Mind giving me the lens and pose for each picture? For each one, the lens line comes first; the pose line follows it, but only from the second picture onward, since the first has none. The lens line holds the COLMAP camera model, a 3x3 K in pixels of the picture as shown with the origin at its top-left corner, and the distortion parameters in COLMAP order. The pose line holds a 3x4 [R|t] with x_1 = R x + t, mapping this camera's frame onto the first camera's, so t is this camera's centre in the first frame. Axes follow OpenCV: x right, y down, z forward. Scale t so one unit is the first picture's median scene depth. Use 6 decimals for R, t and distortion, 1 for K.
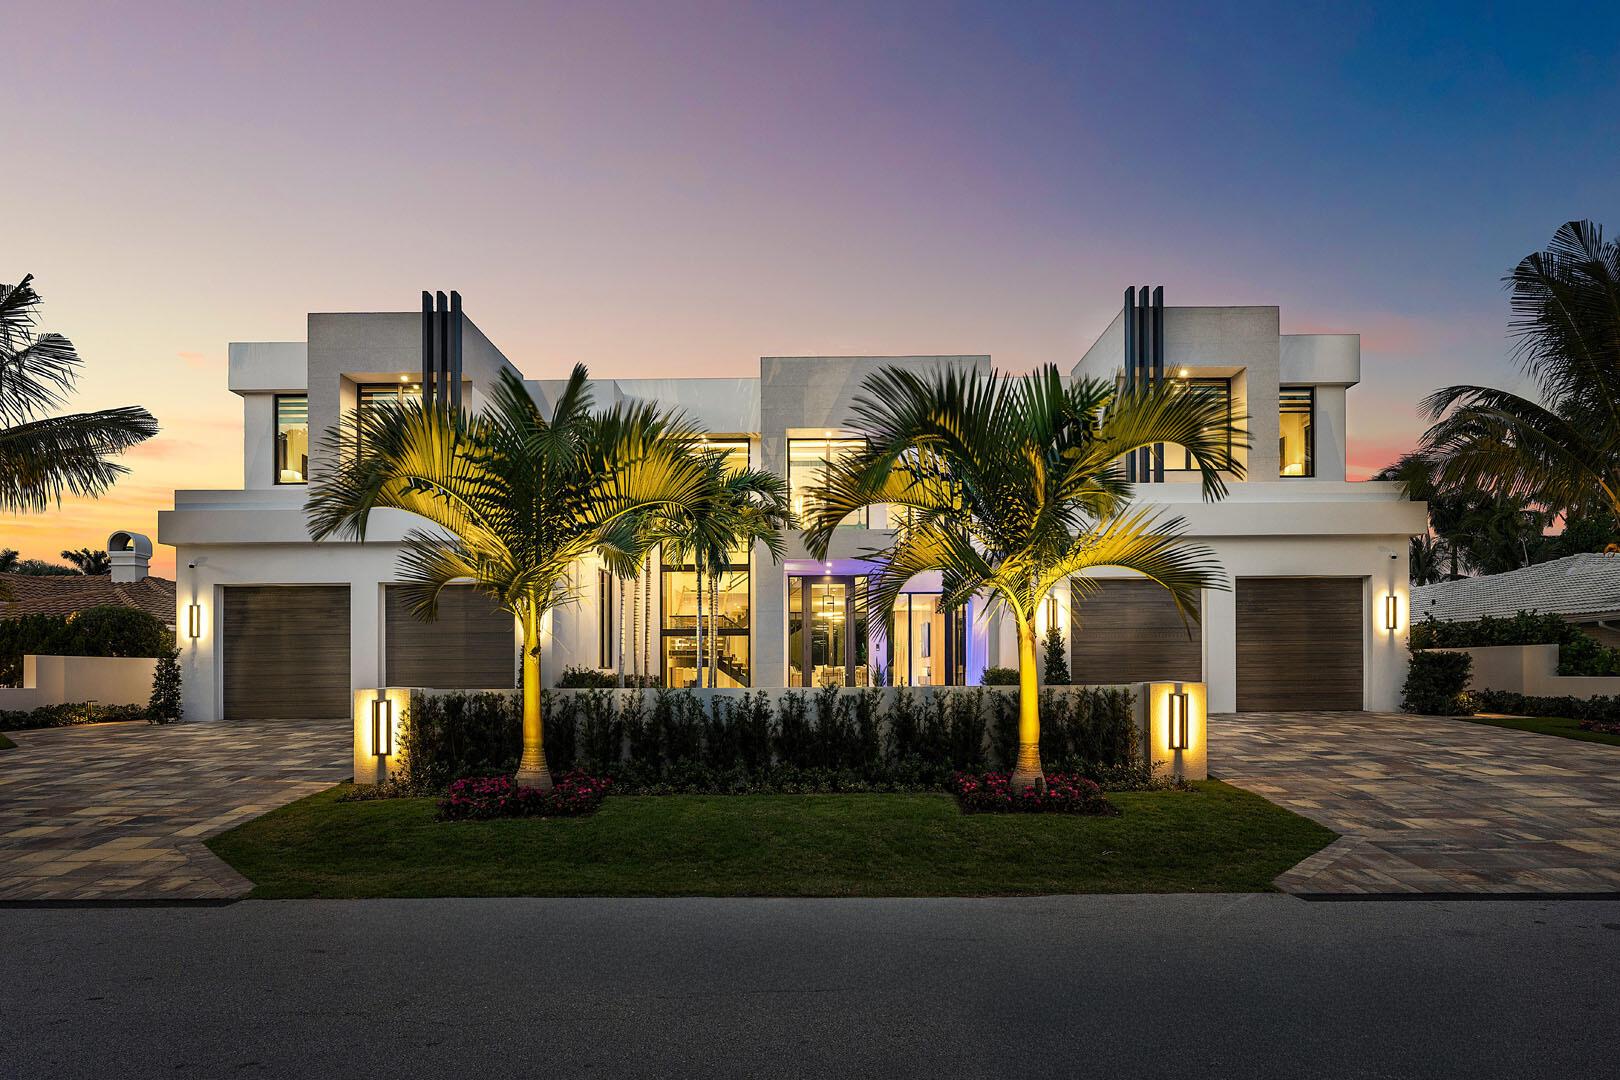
lens RADIAL K [[882.2, 0, 810.1], [0, 882.2, 544.5], [0, 0, 1]] dist [0.008608, -0.000344]
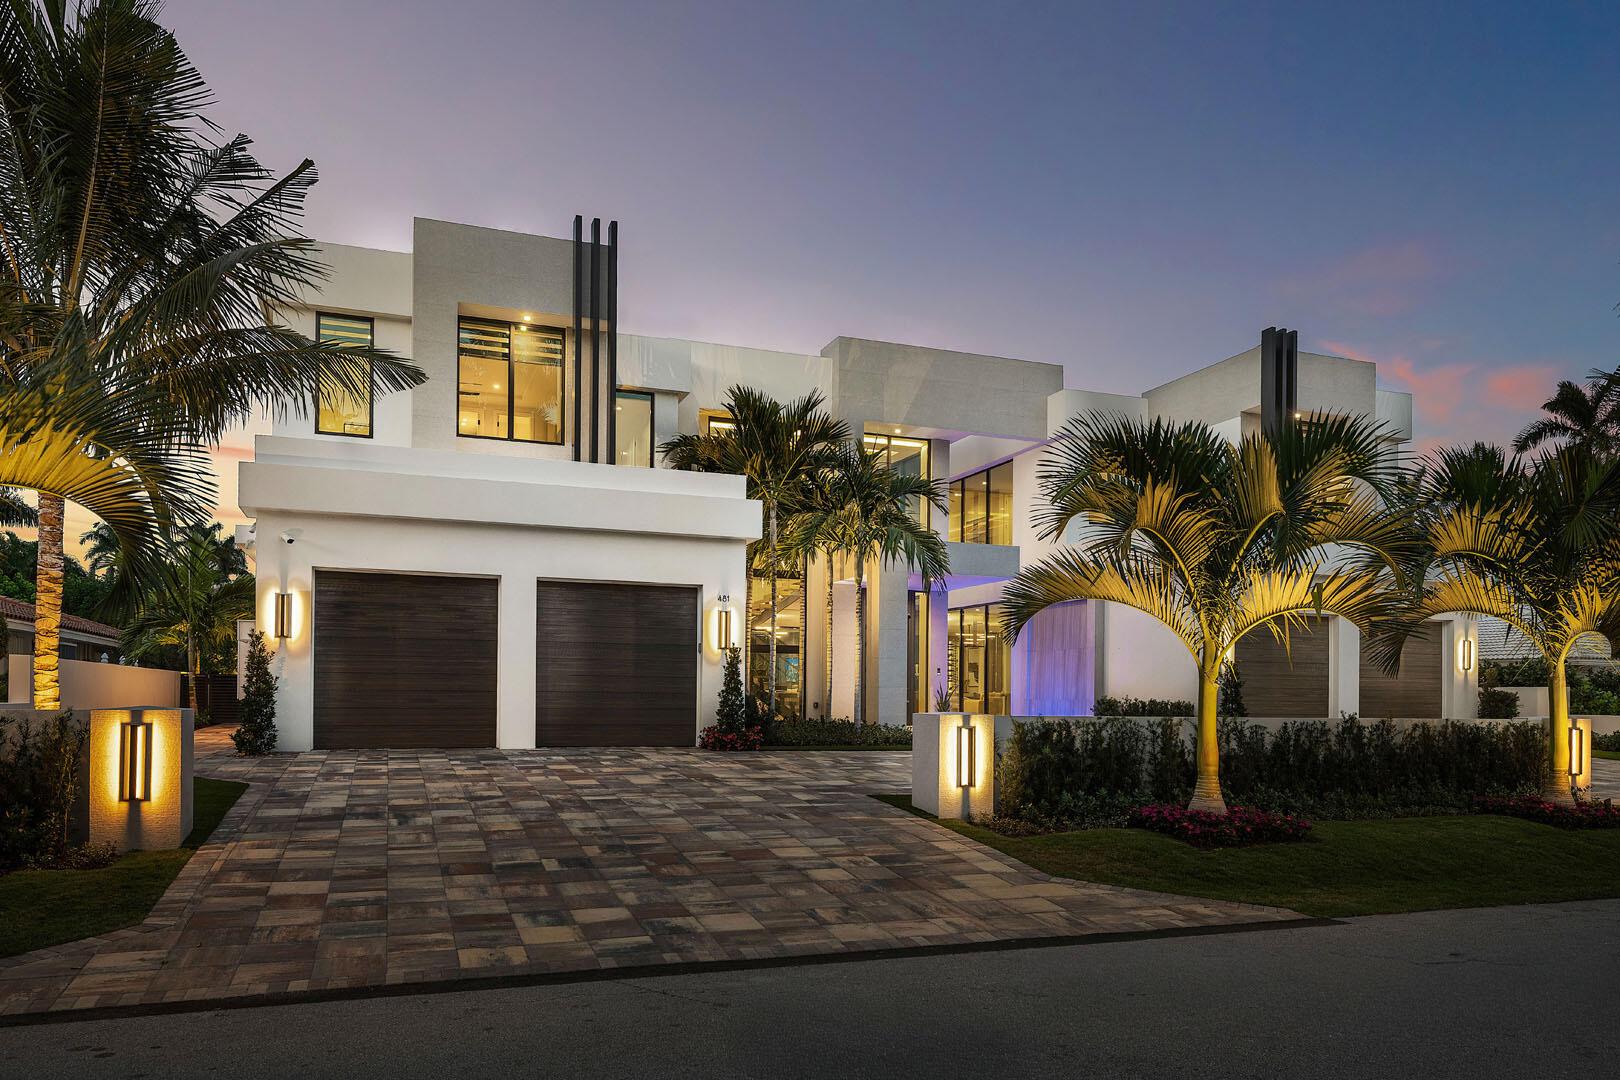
lens RADIAL K [[1080.6, 0, 810.5], [0, 1080.6, 533.0], [0, 0, 1]] dist [-0.006784, -0.003296]
pose [[0.940423, 0.069535, 0.332819, -0.578722], [-0.067093, 0.997569, -0.018839, 0.005797], [-0.333320, -0.004613, 0.942802, 0.006765]]
